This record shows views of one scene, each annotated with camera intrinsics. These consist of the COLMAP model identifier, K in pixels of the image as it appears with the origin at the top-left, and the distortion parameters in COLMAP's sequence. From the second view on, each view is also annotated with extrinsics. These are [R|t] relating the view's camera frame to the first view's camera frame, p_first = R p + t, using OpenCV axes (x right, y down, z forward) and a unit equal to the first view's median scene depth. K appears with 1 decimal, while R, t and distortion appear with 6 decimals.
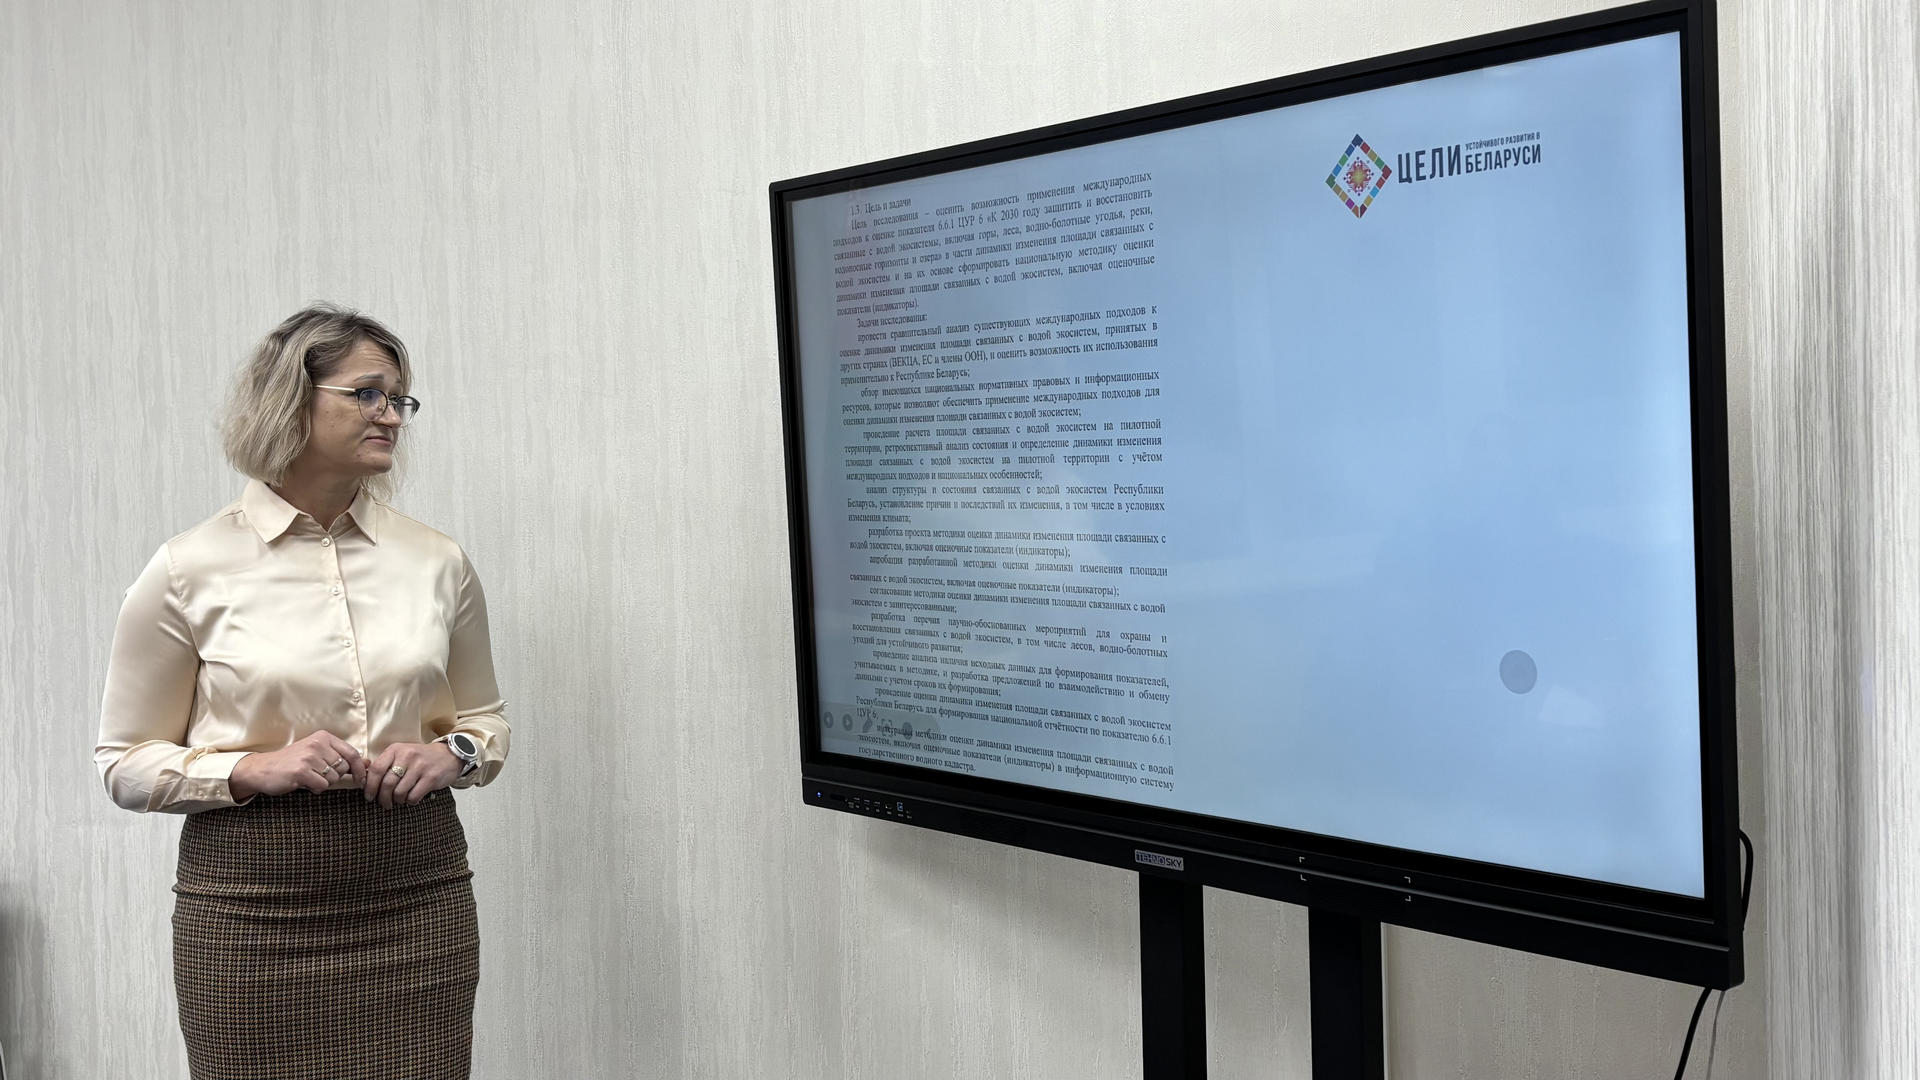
lens RADIAL K [[2051.8, 0, 955.6], [0, 2051.8, 537.0], [0, 0, 1]] dist [0.029556, 0.000000]
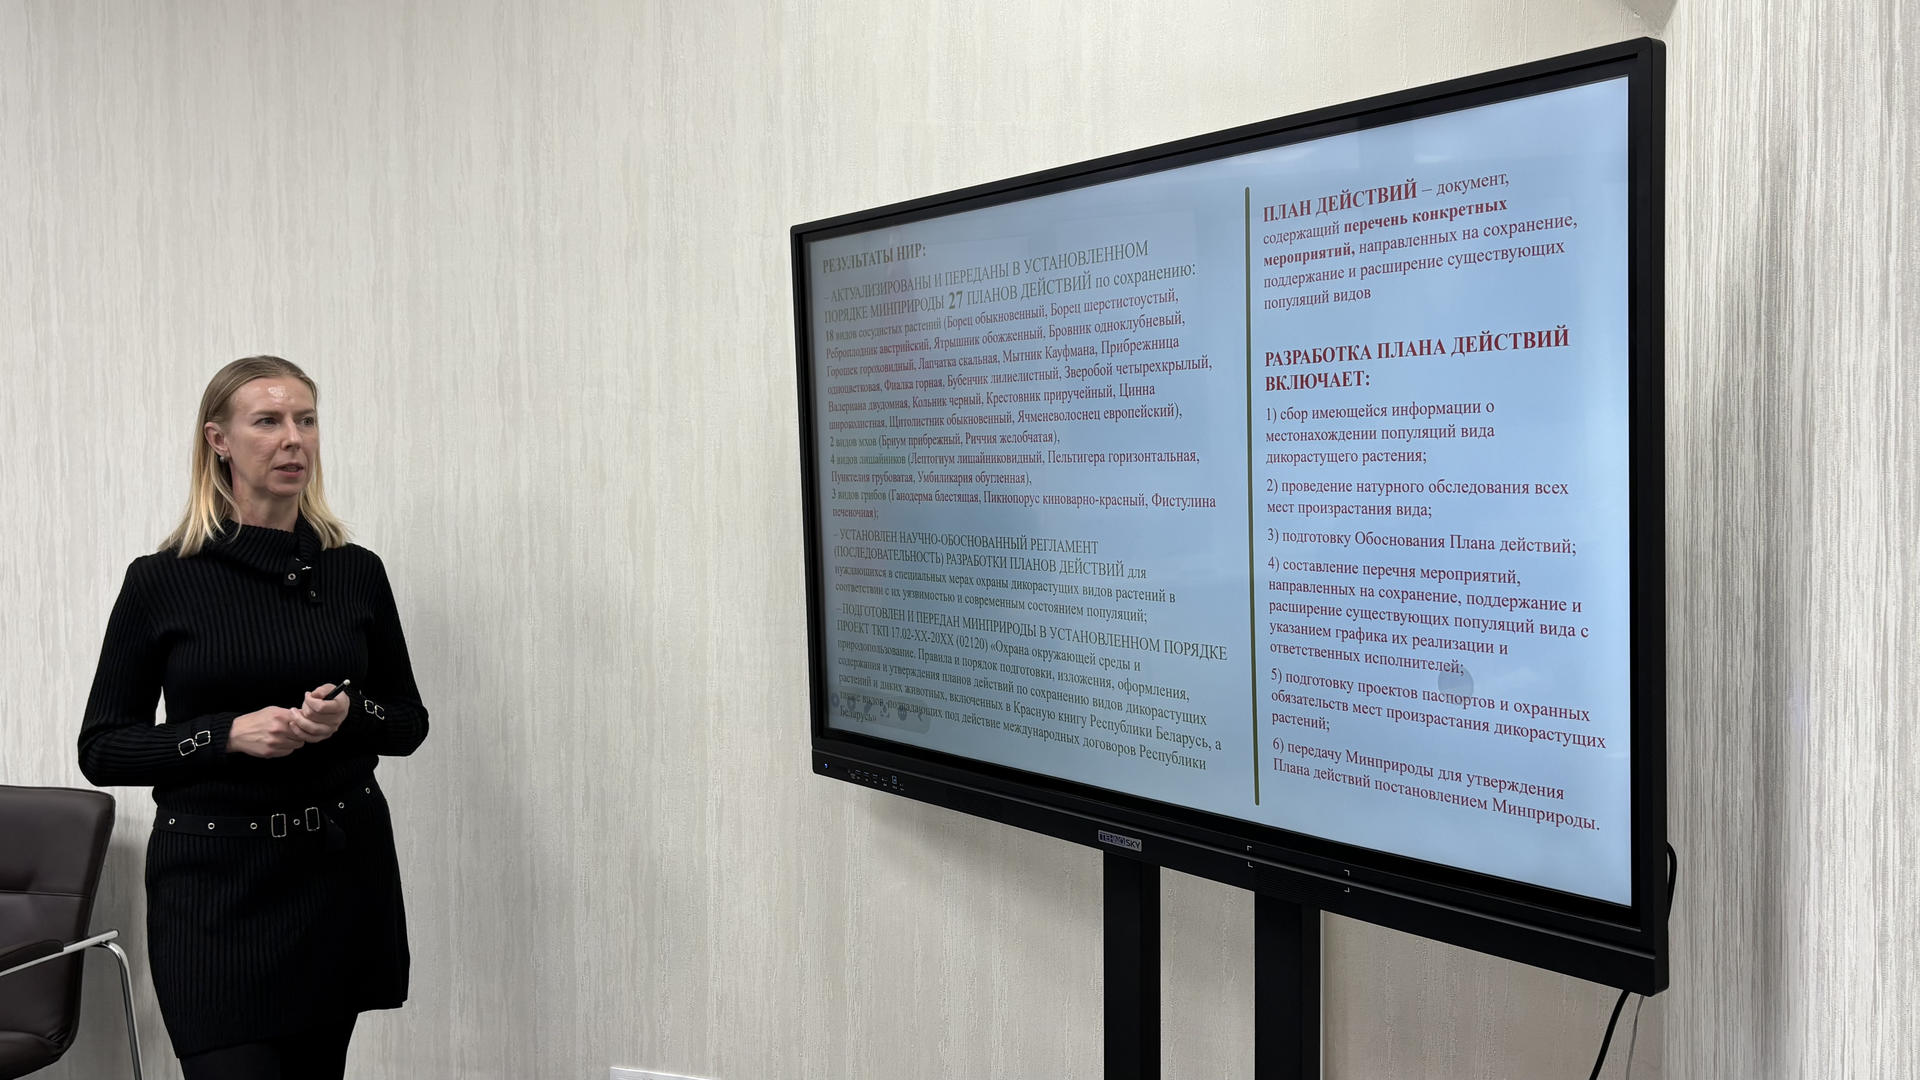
lens RADIAL K [[1607.6, 0, 958.0], [0, 1607.6, 545.3], [0, 0, 1]] dist [-0.005707, 0.048159]
pose [[0.999692, 0.017992, -0.017081, 0.022728], [-0.017810, 0.999784, 0.010752, -0.008598], [0.017271, -0.010445, 0.999796, 0.130300]]
